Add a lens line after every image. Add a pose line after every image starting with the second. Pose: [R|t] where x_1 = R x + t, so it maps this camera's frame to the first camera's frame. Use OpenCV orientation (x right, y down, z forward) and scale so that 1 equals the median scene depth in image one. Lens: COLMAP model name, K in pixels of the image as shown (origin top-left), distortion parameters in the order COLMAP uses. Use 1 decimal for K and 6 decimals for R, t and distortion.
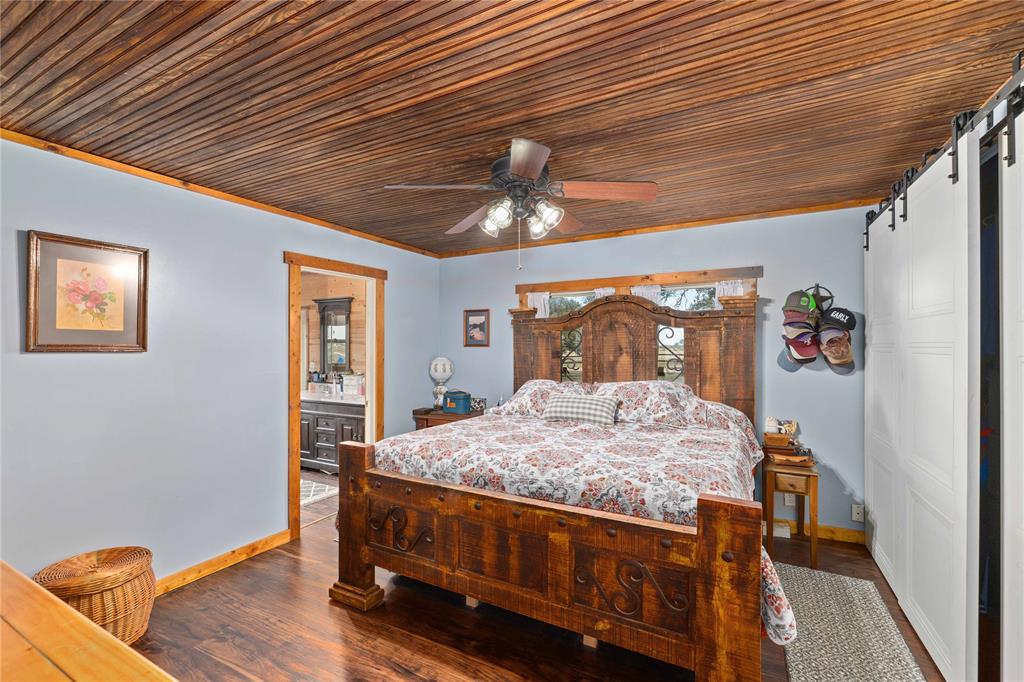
lens RADIAL K [[448.3, 0, 504.5], [0, 448.3, 339.2], [0, 0, 1]] dist [0.001121, 0.000316]
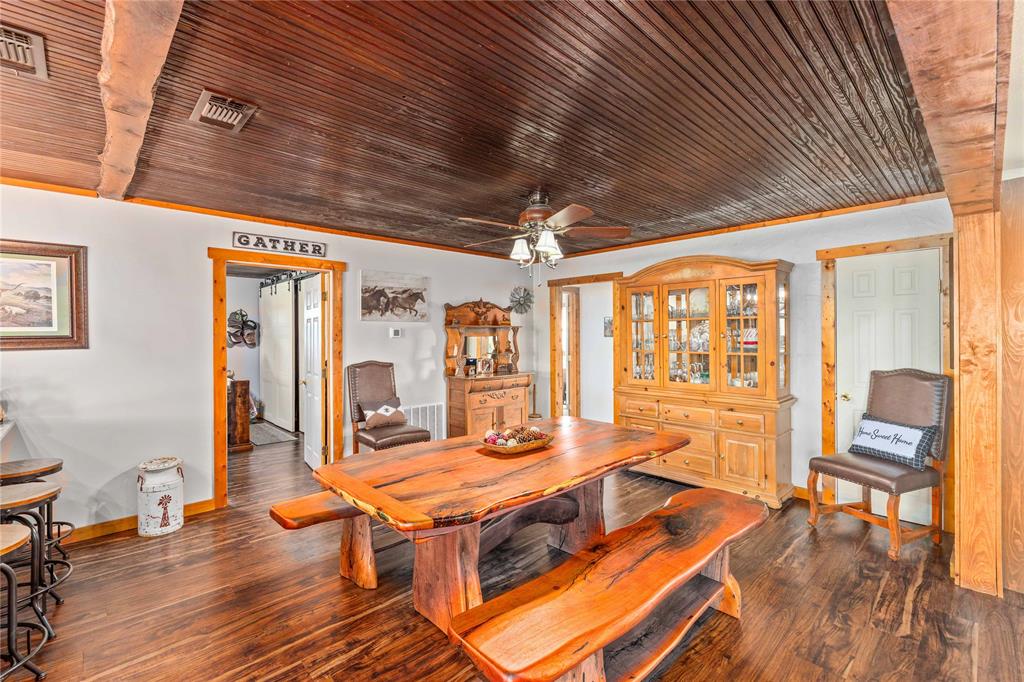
lens RADIAL K [[448.3, 0, 504.5], [0, 448.3, 339.2], [0, 0, 1]] dist [0.001121, 0.000316]
pose [[0.314824, -0.009656, 0.949101, -1.123265], [-0.004959, 0.999918, 0.011818, -0.003741], [-0.949137, -0.008427, 0.314751, -1.062290]]
